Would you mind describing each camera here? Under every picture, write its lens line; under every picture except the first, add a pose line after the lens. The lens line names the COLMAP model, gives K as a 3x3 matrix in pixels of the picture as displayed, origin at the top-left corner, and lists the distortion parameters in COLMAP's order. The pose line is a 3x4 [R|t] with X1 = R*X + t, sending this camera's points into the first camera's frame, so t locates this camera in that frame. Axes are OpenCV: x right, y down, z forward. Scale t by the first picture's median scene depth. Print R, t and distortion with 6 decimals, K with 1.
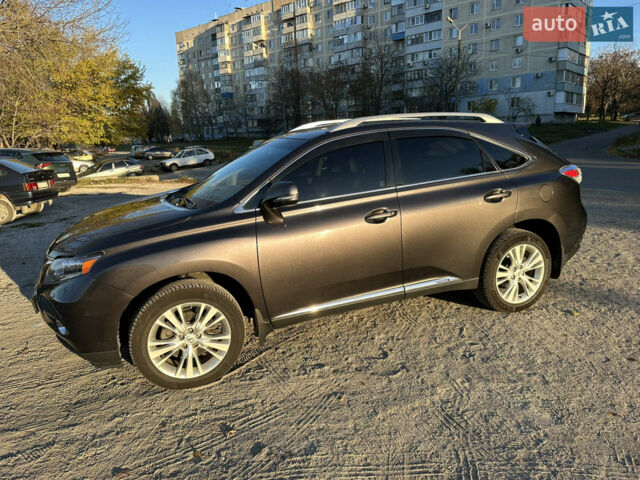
lens RADIAL K [[453.4, 0, 320.0], [0, 453.4, 240.0], [0, 0, 1]] dist [-0.004988, -0.005161]
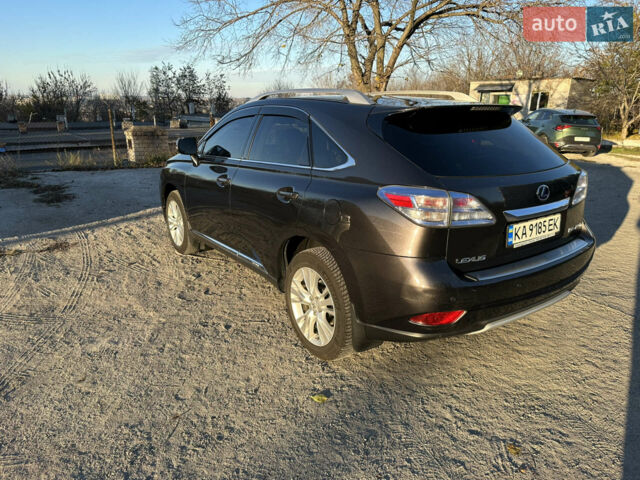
lens RADIAL K [[456.2, 0, 320.0], [0, 456.2, 240.0], [0, 0, 1]] dist [0.036451, -0.048433]
pose [[0.236628, 0.316768, -0.918513, 0.241610], [-0.240834, 0.934981, 0.260403, -0.050708], [0.941279, 0.159591, 0.297531, 0.165363]]
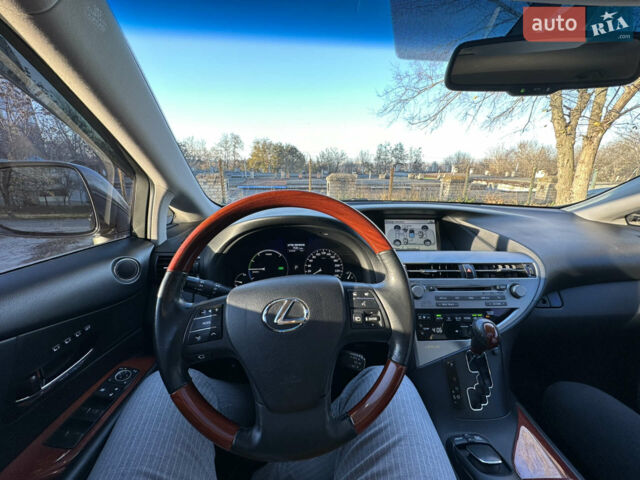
lens RADIAL K [[250.9, 0, 320.0], [0, 250.9, 240.0], [0, 0, 1]] dist [-0.002063, -0.000326]
pose [[-0.322464, 0.302680, -0.896884, 0.009483], [-0.224881, 0.895875, 0.383192, -0.031958], [0.919481, 0.325258, -0.220821, 0.206088]]
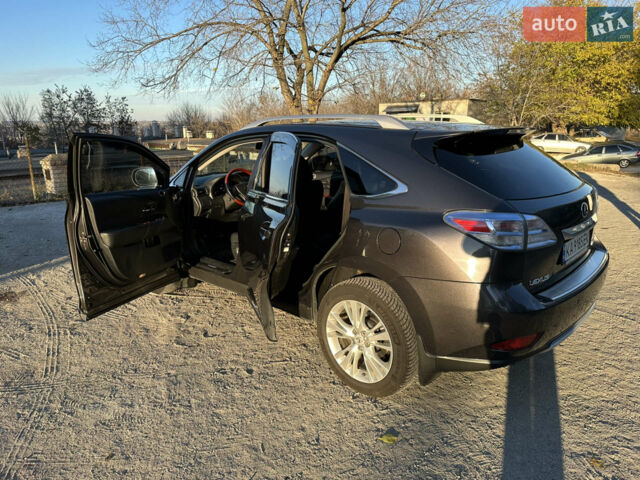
lens RADIAL K [[456.2, 0, 320.0], [0, 456.2, 240.0], [0, 0, 1]] dist [0.036451, -0.048433]
pose [[0.427082, 0.255119, -0.867476, 0.218591], [-0.216983, 0.960256, 0.175578, -0.042359], [0.877792, 0.113241, 0.465464, 0.127257]]
